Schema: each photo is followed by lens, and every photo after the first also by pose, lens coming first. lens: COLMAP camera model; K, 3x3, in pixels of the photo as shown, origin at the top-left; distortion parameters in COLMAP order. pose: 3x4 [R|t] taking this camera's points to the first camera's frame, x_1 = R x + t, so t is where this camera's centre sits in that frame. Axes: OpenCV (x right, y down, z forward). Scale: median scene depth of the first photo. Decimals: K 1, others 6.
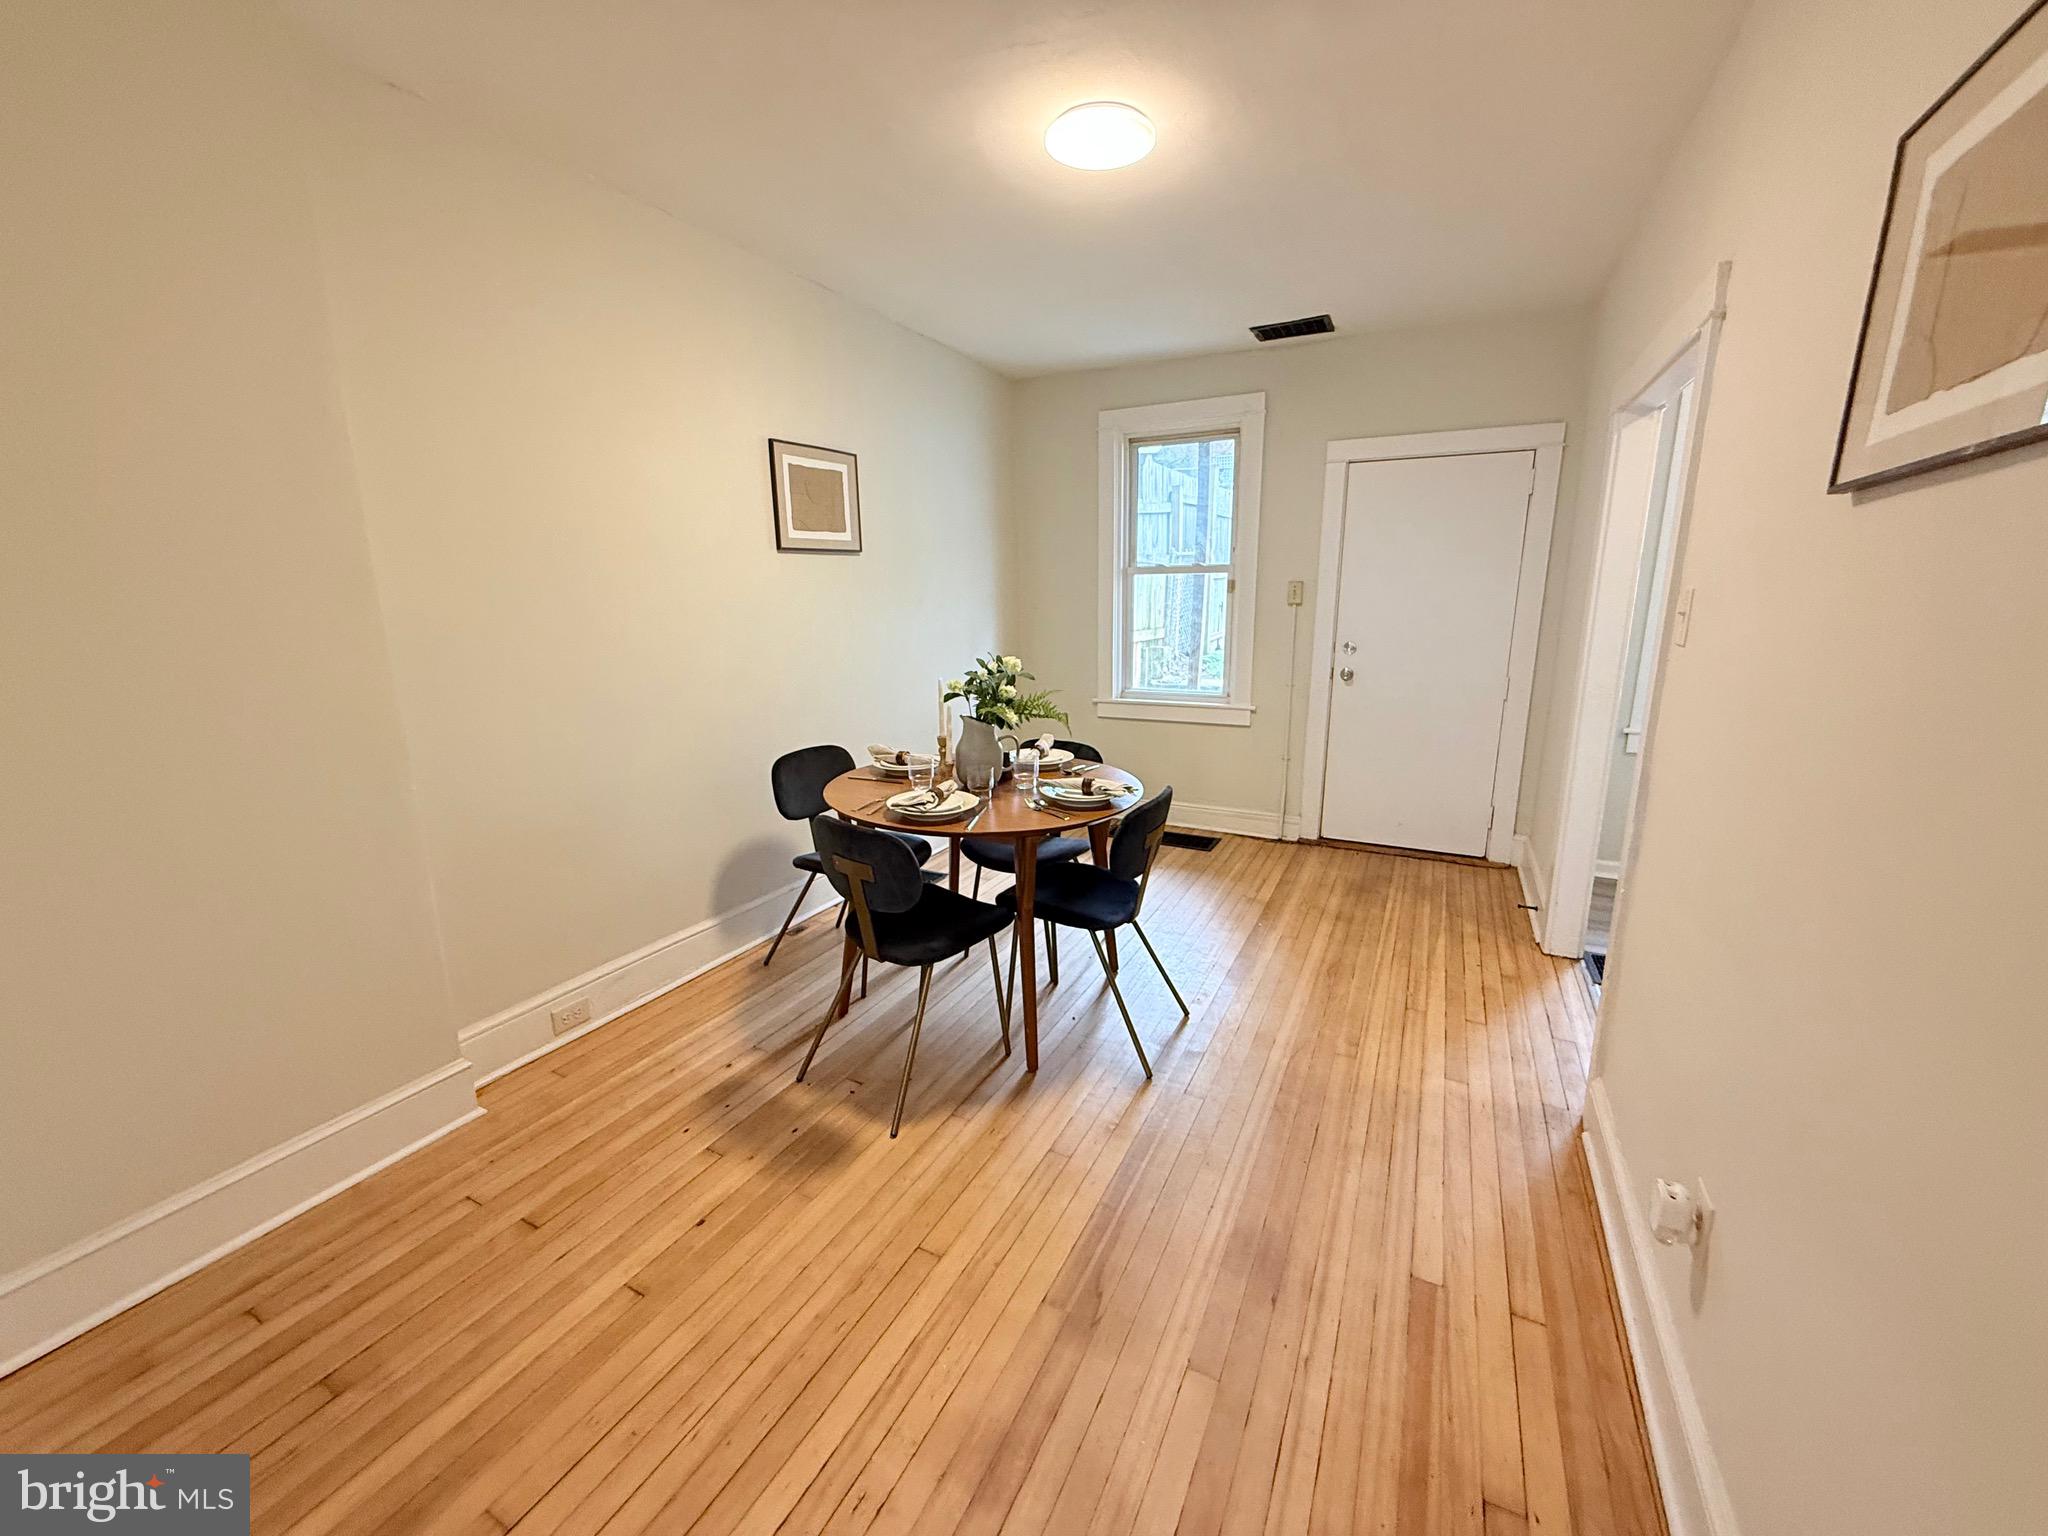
lens RADIAL K [[810.7, 0, 1020.8], [0, 810.7, 767.2], [0, 0, 1]] dist [0.000161, 0.000107]
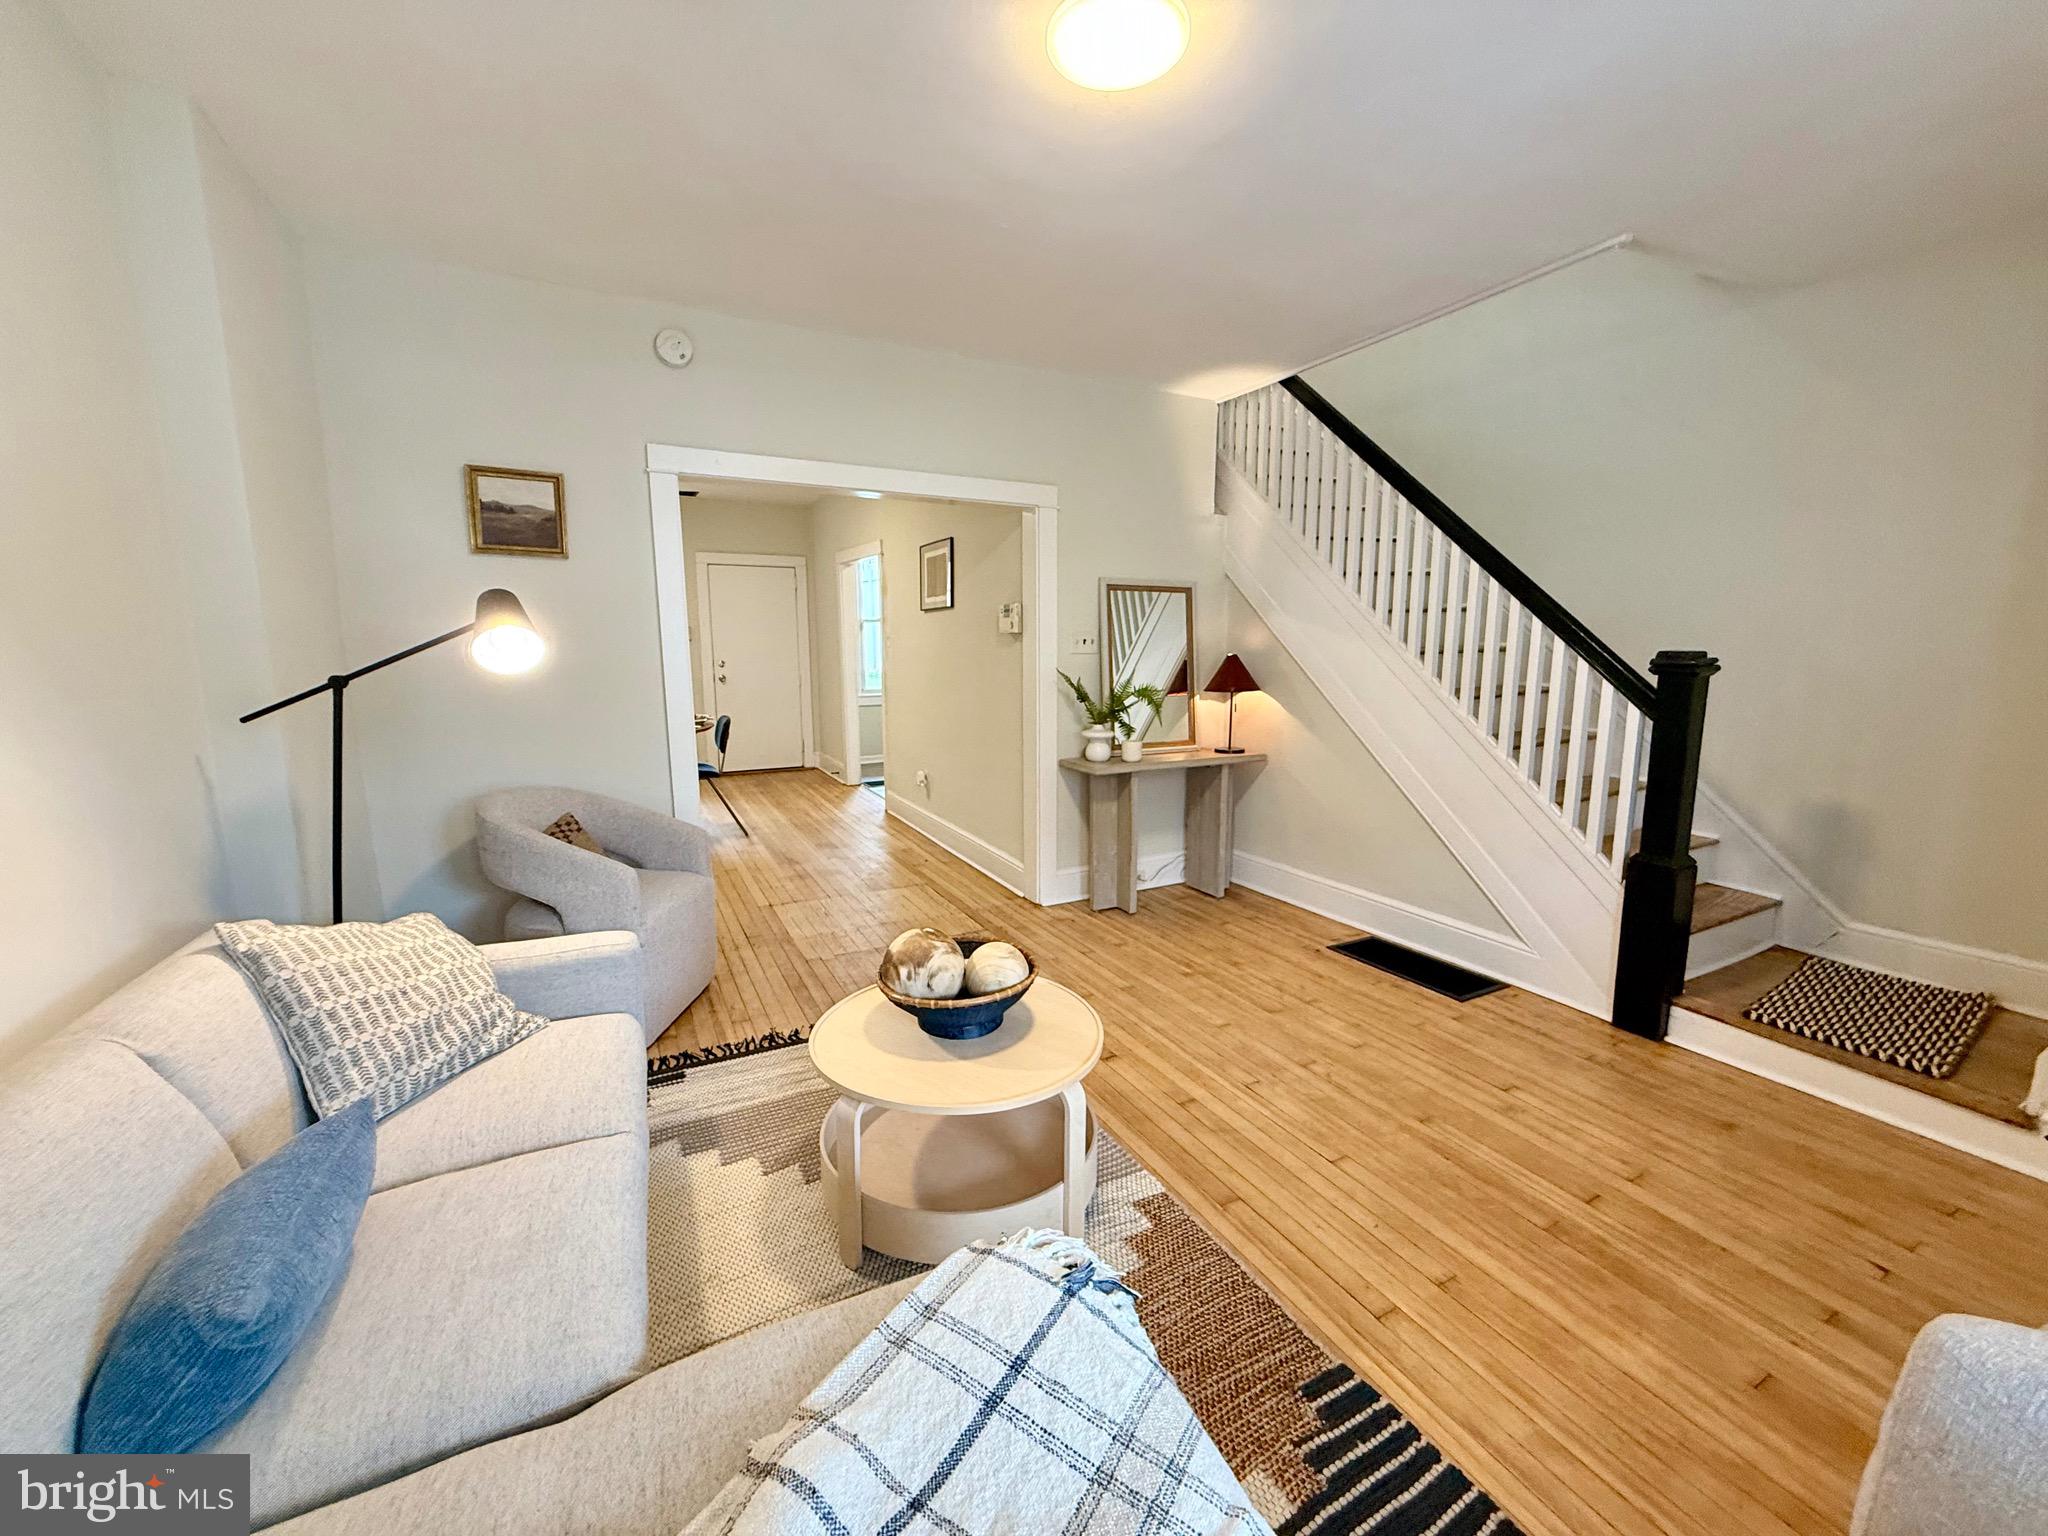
lens RADIAL K [[810.7, 0, 1023.3], [0, 810.7, 767.1], [0, 0, 1]] dist [0.000161, 0.000107]
pose [[0.577650, -0.124480, 0.806738, -0.993971], [0.171751, 0.984715, 0.028963, 0.205136], [-0.798012, 0.121828, 0.590200, -0.833666]]
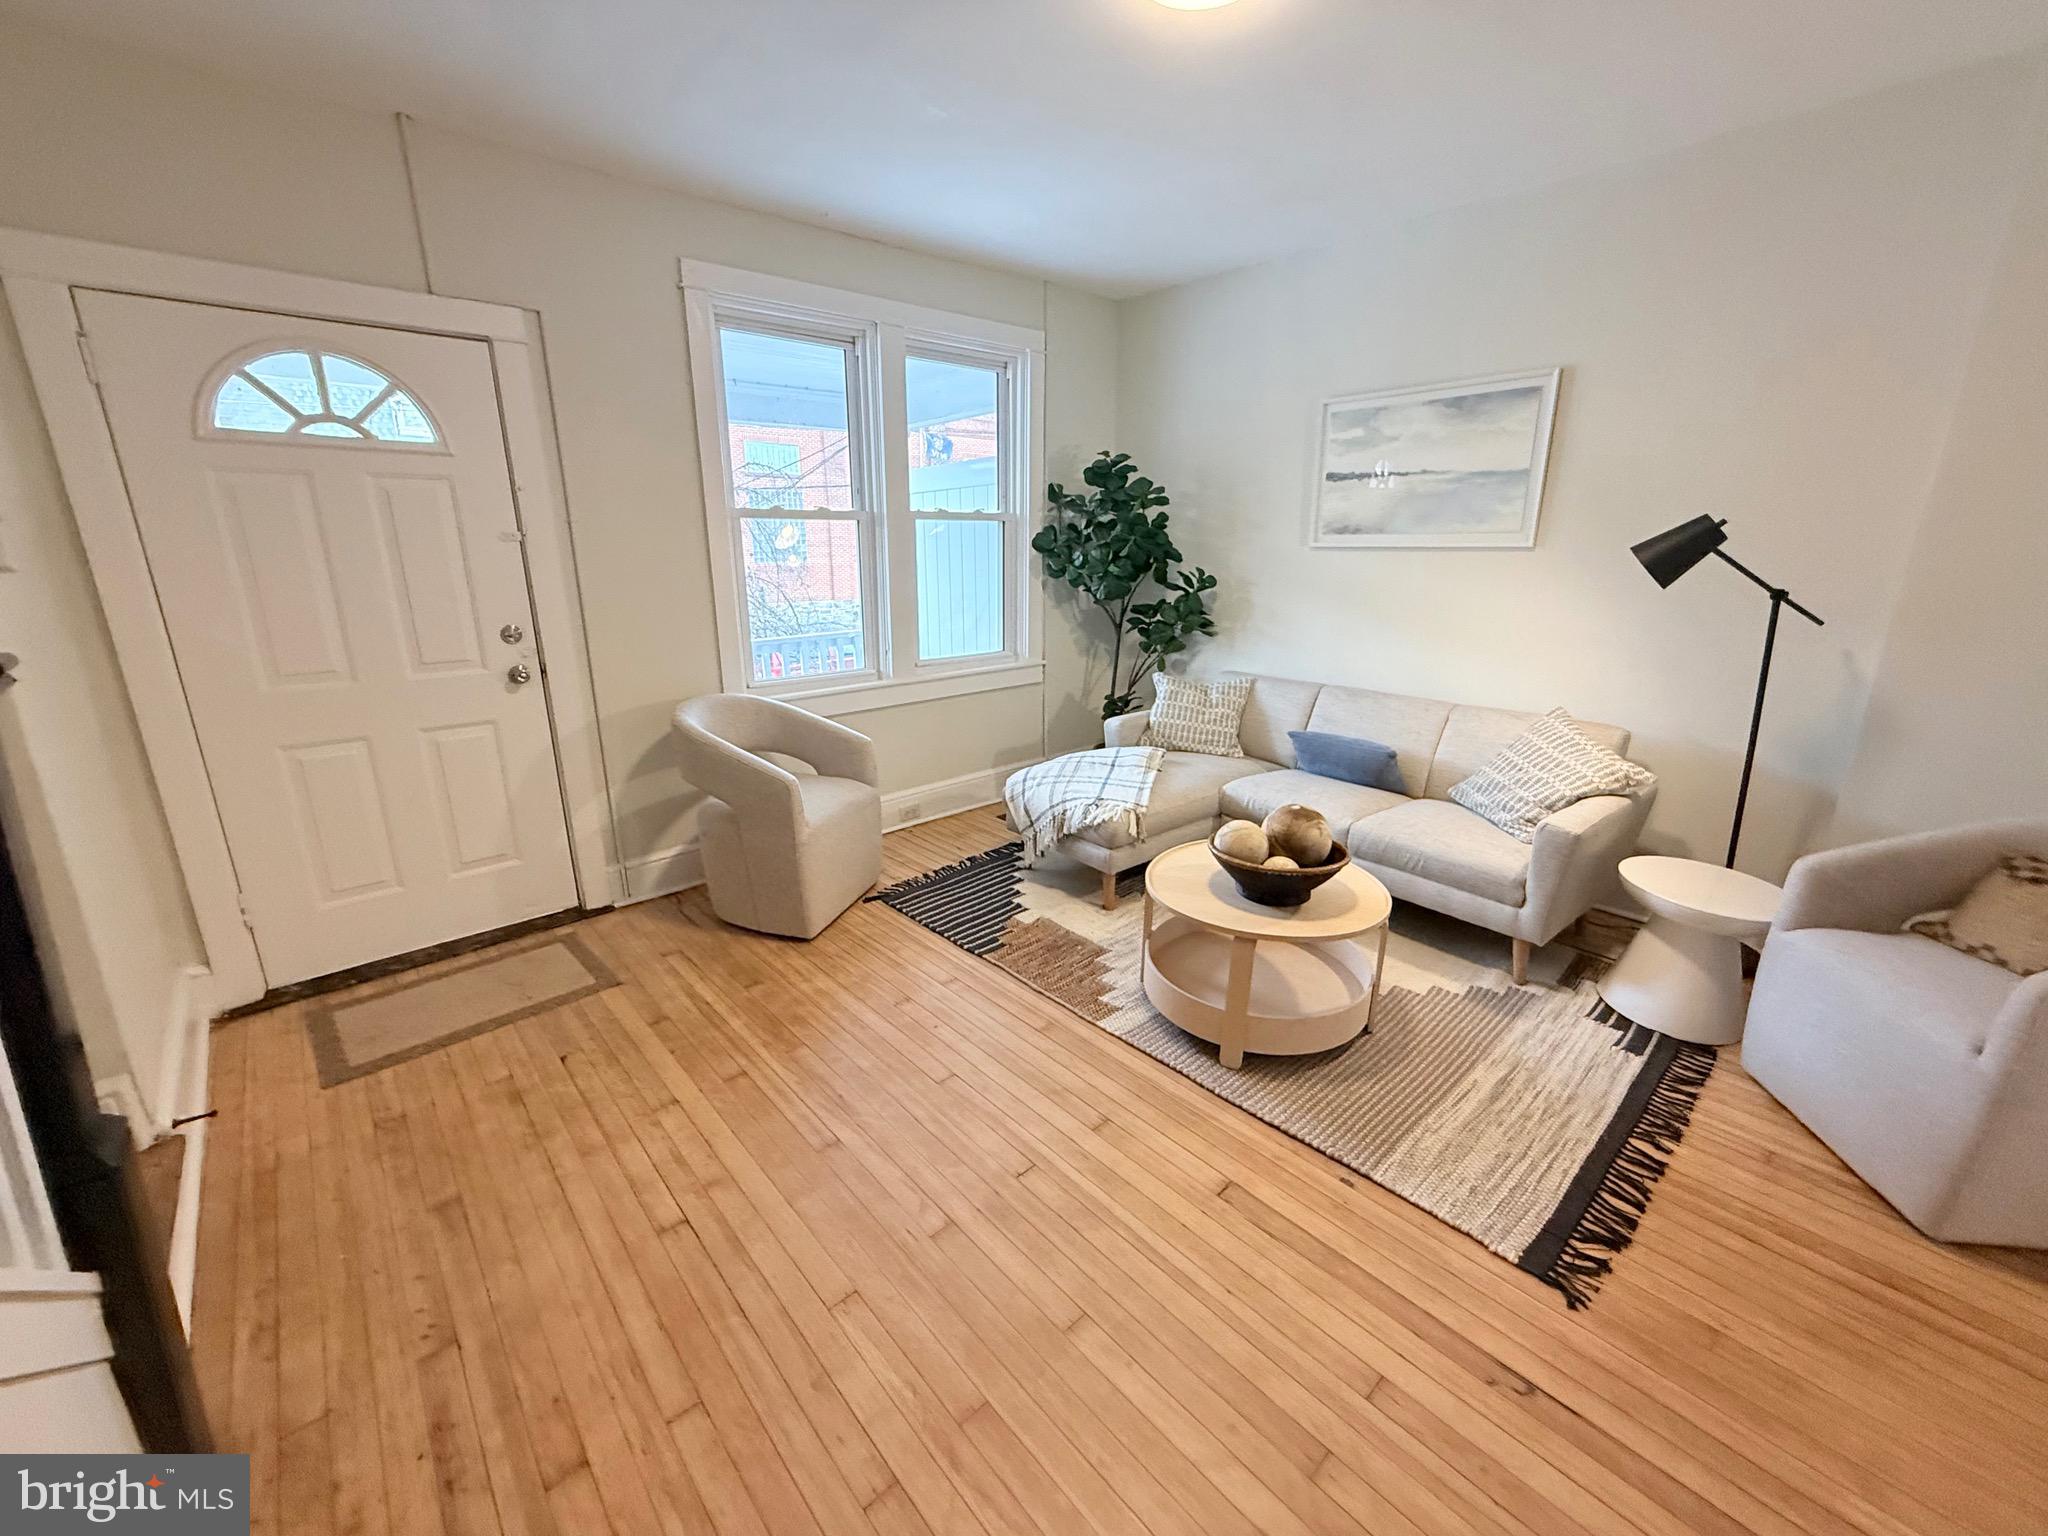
lens RADIAL K [[810.7, 0, 1024.1], [0, 810.7, 770.1], [0, 0, 1]] dist [0.000161, 0.000107]
pose [[-0.349964, 0.265439, -0.898369, 0.244556], [-0.195916, 0.917066, 0.347284, 0.086591], [0.916047, 0.297542, -0.268936, -0.419813]]
